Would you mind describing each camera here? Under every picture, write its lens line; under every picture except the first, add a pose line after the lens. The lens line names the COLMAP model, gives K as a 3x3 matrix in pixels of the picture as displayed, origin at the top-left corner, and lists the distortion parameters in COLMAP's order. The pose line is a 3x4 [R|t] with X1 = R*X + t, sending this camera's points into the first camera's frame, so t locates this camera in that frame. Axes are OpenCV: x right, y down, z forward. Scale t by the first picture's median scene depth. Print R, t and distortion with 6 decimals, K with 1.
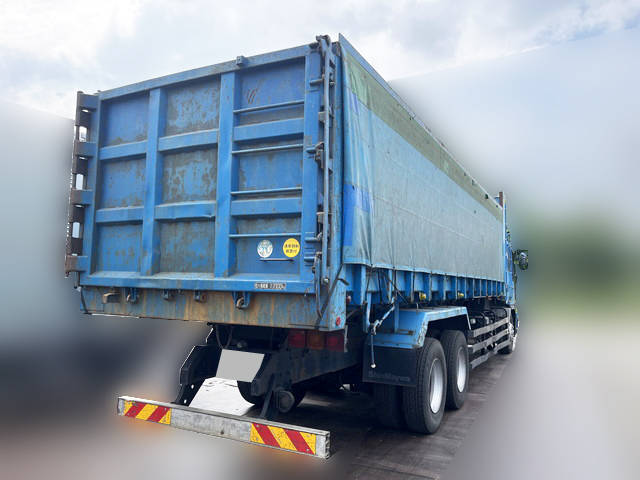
lens RADIAL K [[487.9, 0, 325.4], [0, 487.9, 238.9], [0, 0, 1]] dist [0.052150, -0.072723]
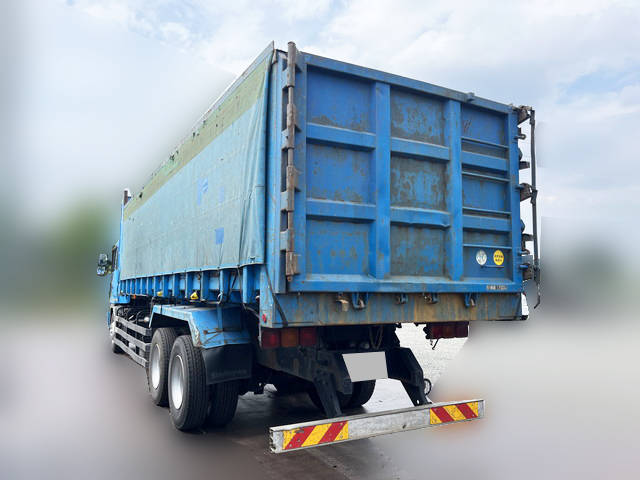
lens RADIAL K [[487.9, 0, 319.0], [0, 487.9, 240.5], [0, 0, 1]] dist [0.052150, -0.072723]
pose [[0.557065, 0.059044, 0.828367, -1.261353], [-0.066652, 0.997430, -0.026272, 0.034357], [-0.827790, -0.040577, 0.559569, 0.595795]]
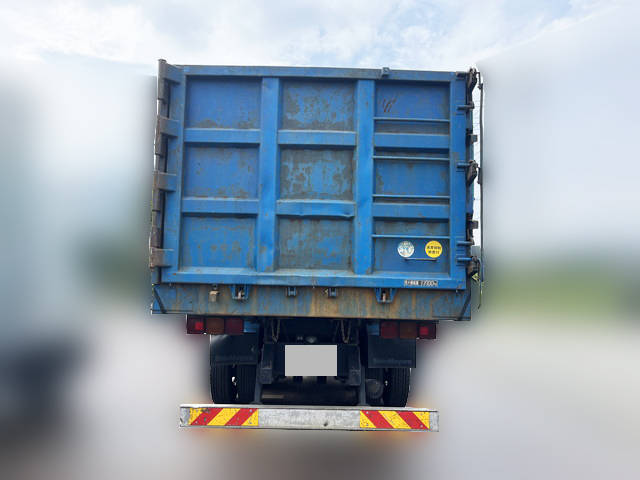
lens RADIAL K [[487.9, 0, 318.8], [0, 487.9, 242.7], [0, 0, 1]] dist [0.052150, -0.072723]
pose [[0.881853, 0.034345, 0.470272, -0.748359], [-0.043532, 0.999014, 0.008671, 0.004474], [-0.469510, -0.028118, 0.882479, 0.110602]]
